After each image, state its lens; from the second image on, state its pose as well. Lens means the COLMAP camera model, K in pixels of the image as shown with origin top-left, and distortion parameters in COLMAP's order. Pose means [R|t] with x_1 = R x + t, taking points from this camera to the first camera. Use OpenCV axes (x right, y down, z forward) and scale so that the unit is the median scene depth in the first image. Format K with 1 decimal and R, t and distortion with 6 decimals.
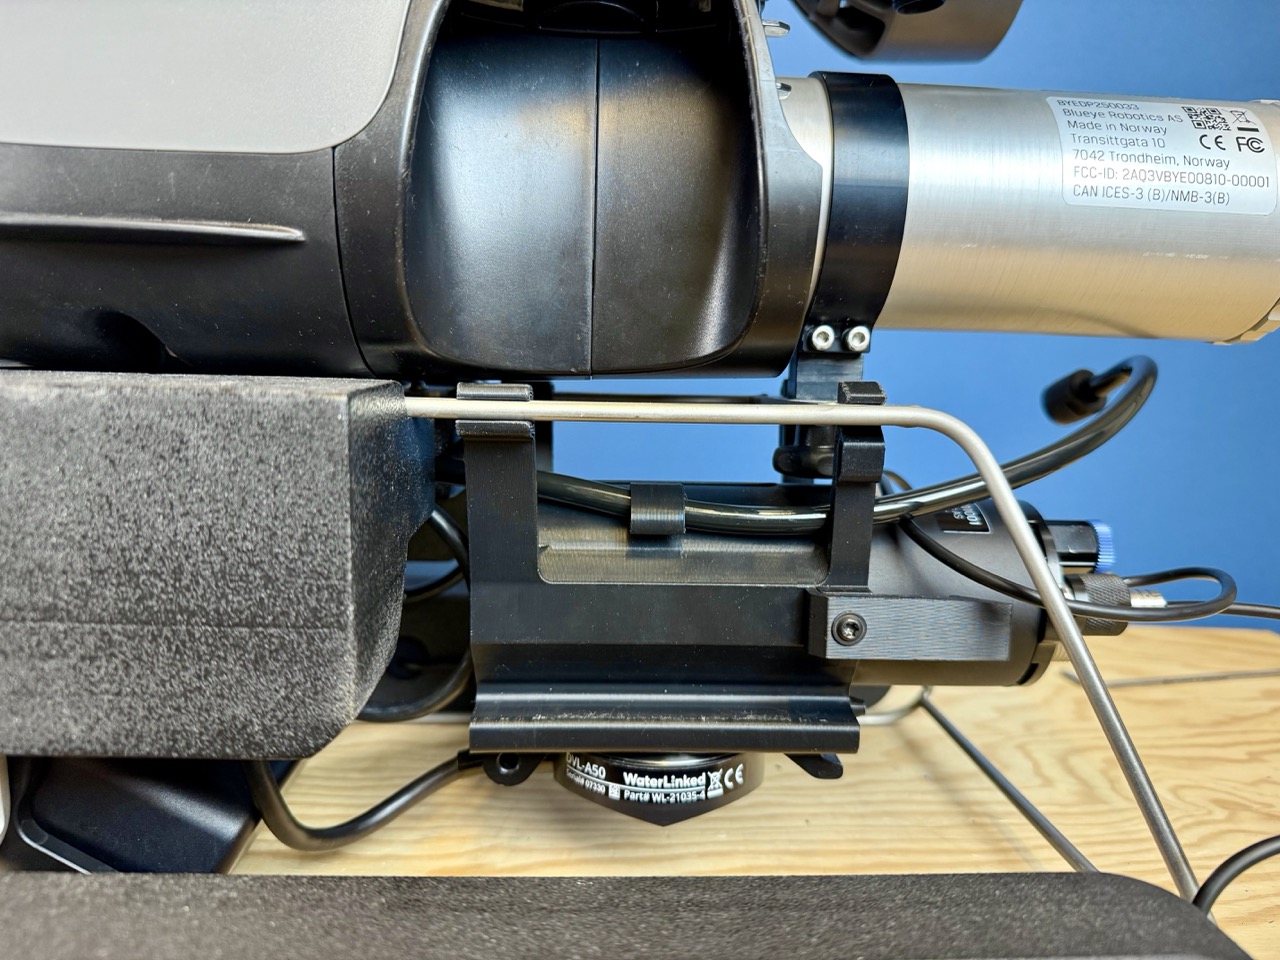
lens RADIAL K [[1031.5, 0, 640.0], [0, 1031.5, 480.0], [0, 0, 1]] dist [-0.010989, -0.012346]
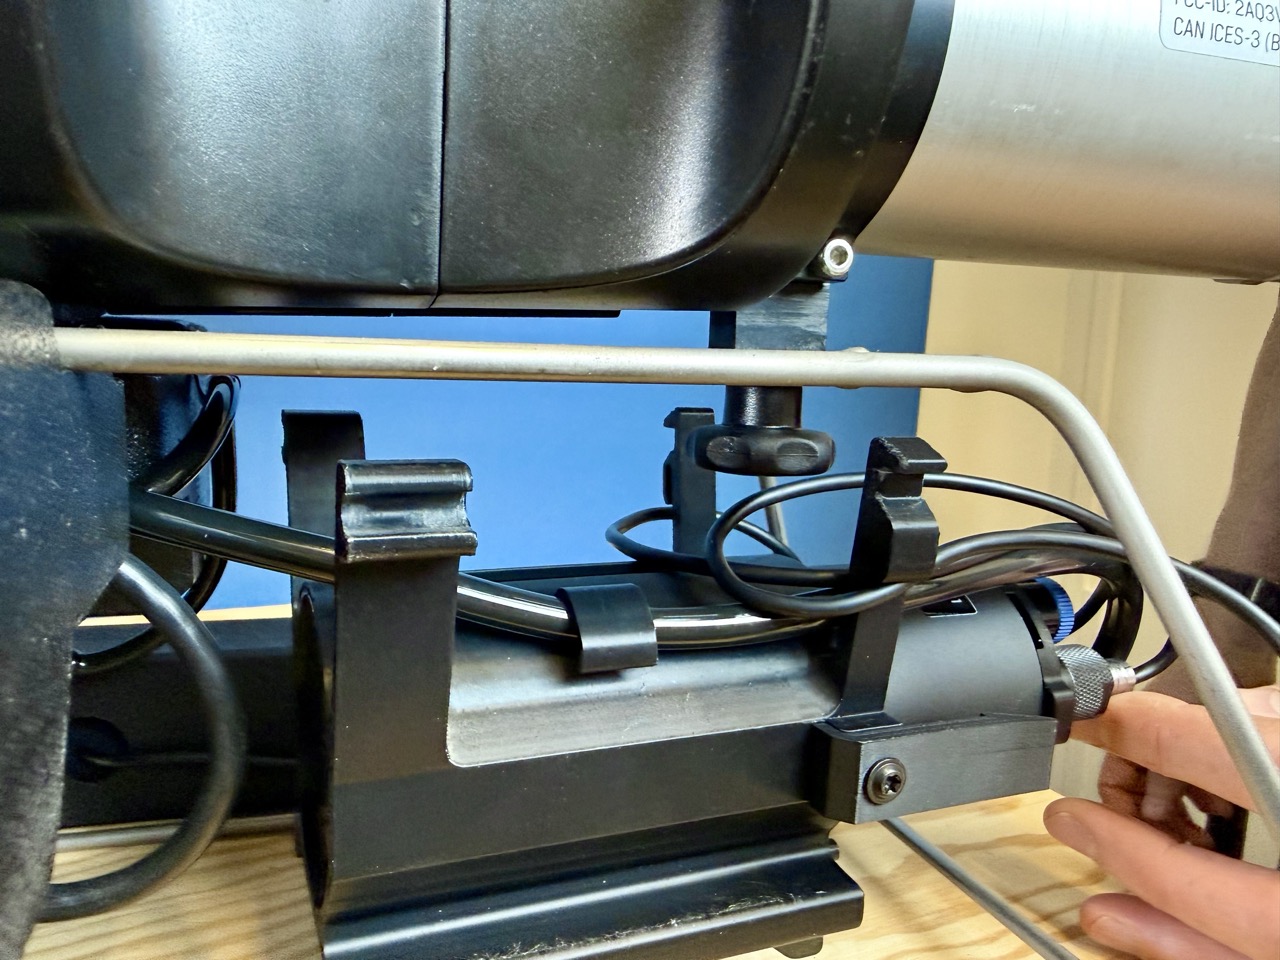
lens RADIAL K [[1063.9, 0, 640.0], [0, 1063.9, 480.0], [0, 0, 1]] dist [0.001157, 0.005547]
pose [[0.968687, -0.026156, 0.246902, -0.083115], [0.024524, 0.999652, 0.009683, -0.007491], [-0.247069, -0.003325, 0.968992, 0.424427]]
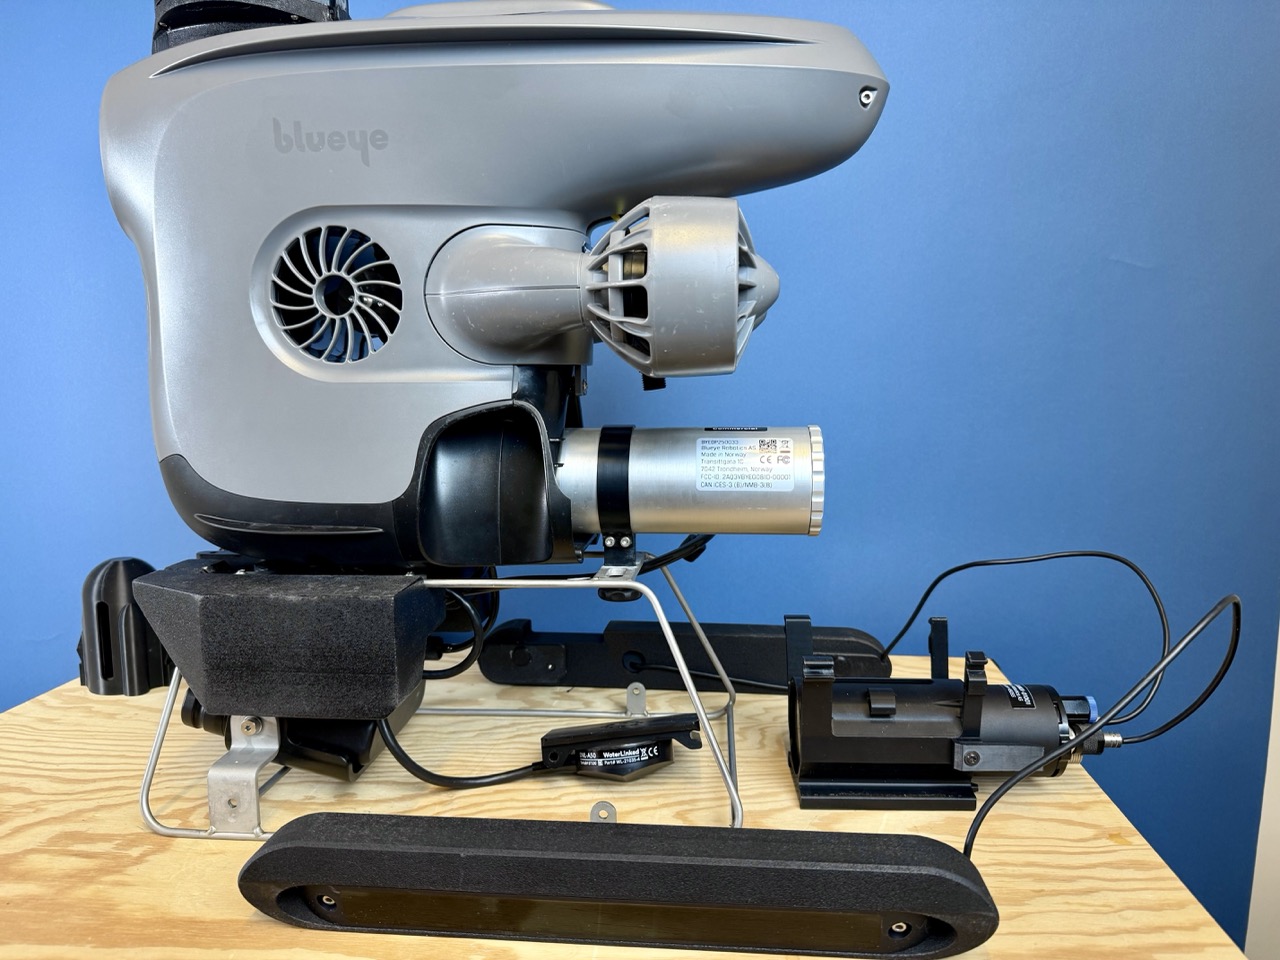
lens RADIAL K [[1031.5, 0, 640.0], [0, 1031.5, 480.0], [0, 0, 1]] dist [-0.010989, -0.012346]
pose [[0.991570, -0.020452, -0.127949, 0.583778], [0.019086, 0.999747, -0.011893, -0.266681], [0.128160, 0.009351, 0.991709, -1.343978]]
